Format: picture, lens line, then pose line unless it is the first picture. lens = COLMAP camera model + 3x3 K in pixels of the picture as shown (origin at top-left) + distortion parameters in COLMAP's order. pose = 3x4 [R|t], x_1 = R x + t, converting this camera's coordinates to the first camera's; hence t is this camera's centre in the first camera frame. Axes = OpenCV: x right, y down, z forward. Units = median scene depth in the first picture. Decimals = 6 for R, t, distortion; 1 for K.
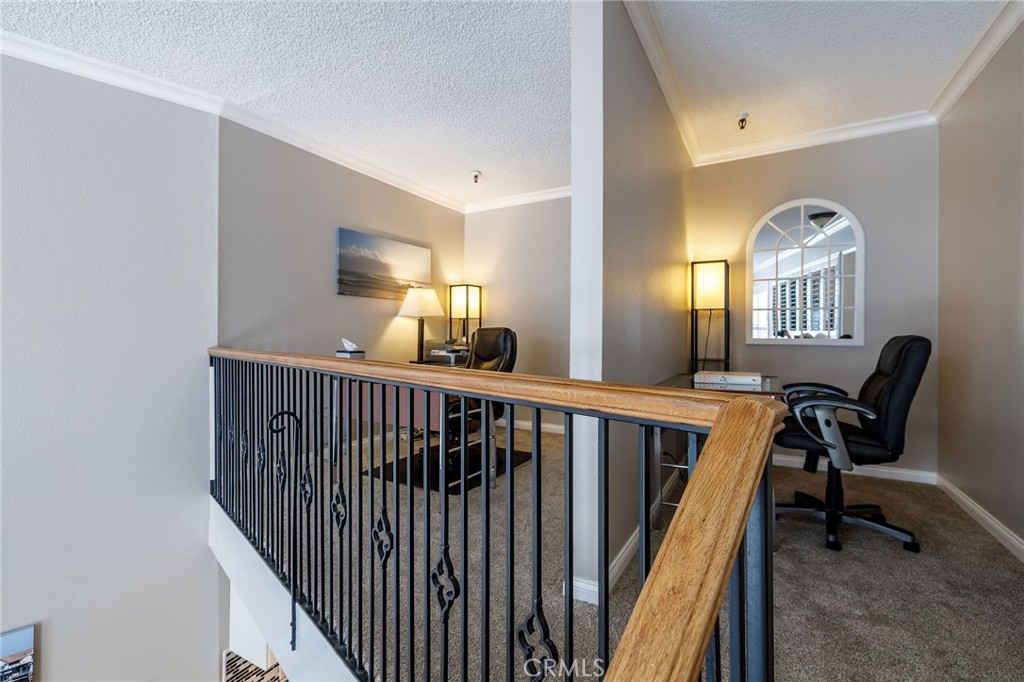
lens RADIAL K [[451.4, 0, 509.3], [0, 451.4, 331.1], [0, 0, 1]] dist [-0.002574, -0.000016]
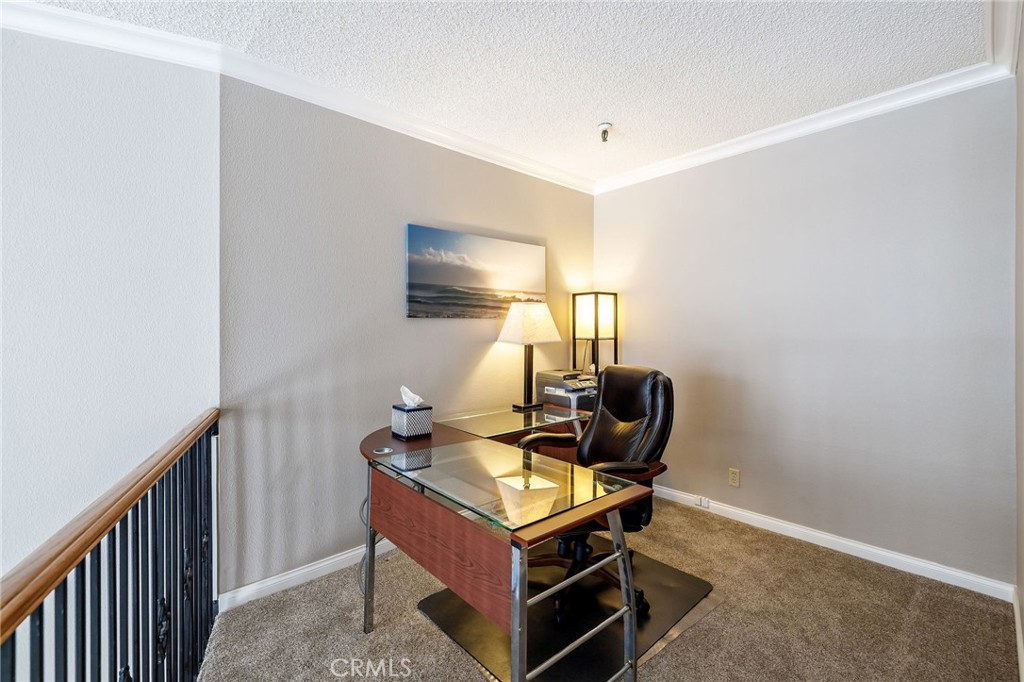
lens RADIAL K [[451.4, 0, 509.3], [0, 451.4, 331.1], [0, 0, 1]] dist [-0.002574, -0.000016]
pose [[0.951937, -0.004847, -0.306255, -0.005989], [0.007585, 0.999941, 0.007749, -0.054054], [0.306200, -0.009699, 0.951918, 0.306566]]
